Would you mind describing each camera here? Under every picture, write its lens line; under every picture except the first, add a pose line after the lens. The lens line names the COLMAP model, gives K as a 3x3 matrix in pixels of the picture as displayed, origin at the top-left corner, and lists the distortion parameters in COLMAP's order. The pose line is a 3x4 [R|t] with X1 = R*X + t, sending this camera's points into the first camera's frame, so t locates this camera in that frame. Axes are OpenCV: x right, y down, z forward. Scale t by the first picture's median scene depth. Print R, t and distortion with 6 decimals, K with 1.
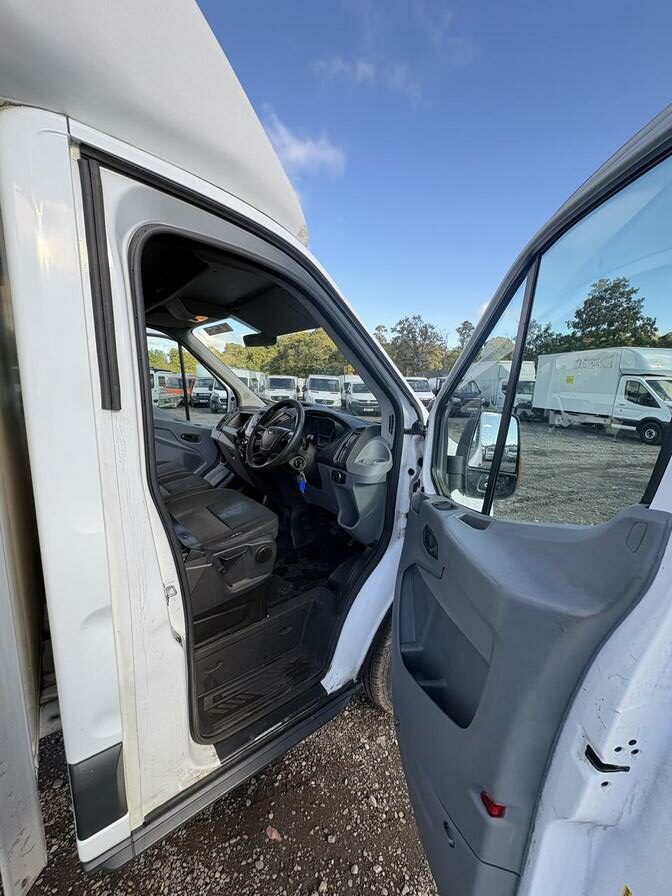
lens RADIAL K [[355.8, 0, 336.0], [0, 355.8, 448.0], [0, 0, 1]] dist [0.000429, -0.000018]
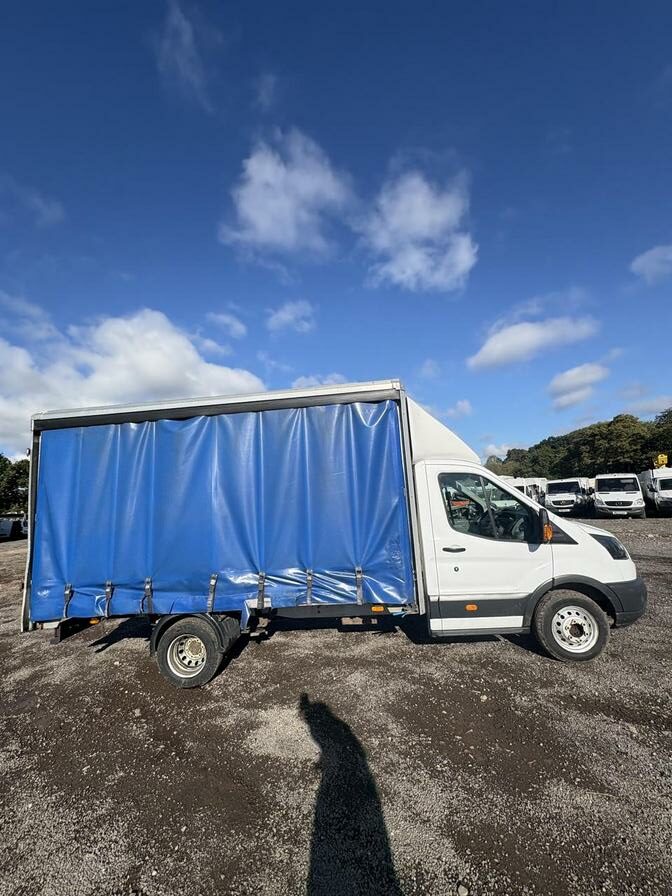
lens RADIAL K [[355.8, 0, 336.0], [0, 355.8, 448.0], [0, 0, 1]] dist [0.000429, -0.000018]
pose [[0.725550, -0.175140, -0.665510, 0.556598], [-0.034470, 0.956609, -0.289328, 0.161103], [0.687306, 0.232862, 0.688031, -1.068041]]
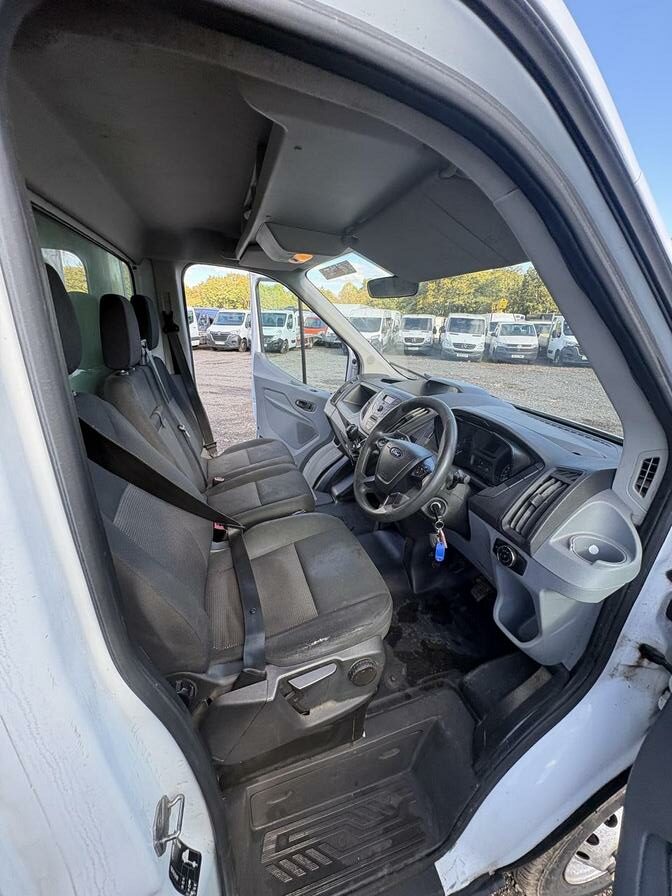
lens RADIAL K [[355.8, 0, 336.0], [0, 355.8, 448.0], [0, 0, 1]] dist [0.000429, -0.000018]
pose [[0.935556, 0.117665, -0.333002, -0.046295], [-0.062331, 0.983079, 0.172252, -0.092428], [0.347635, -0.140395, 0.927059, 0.249254]]
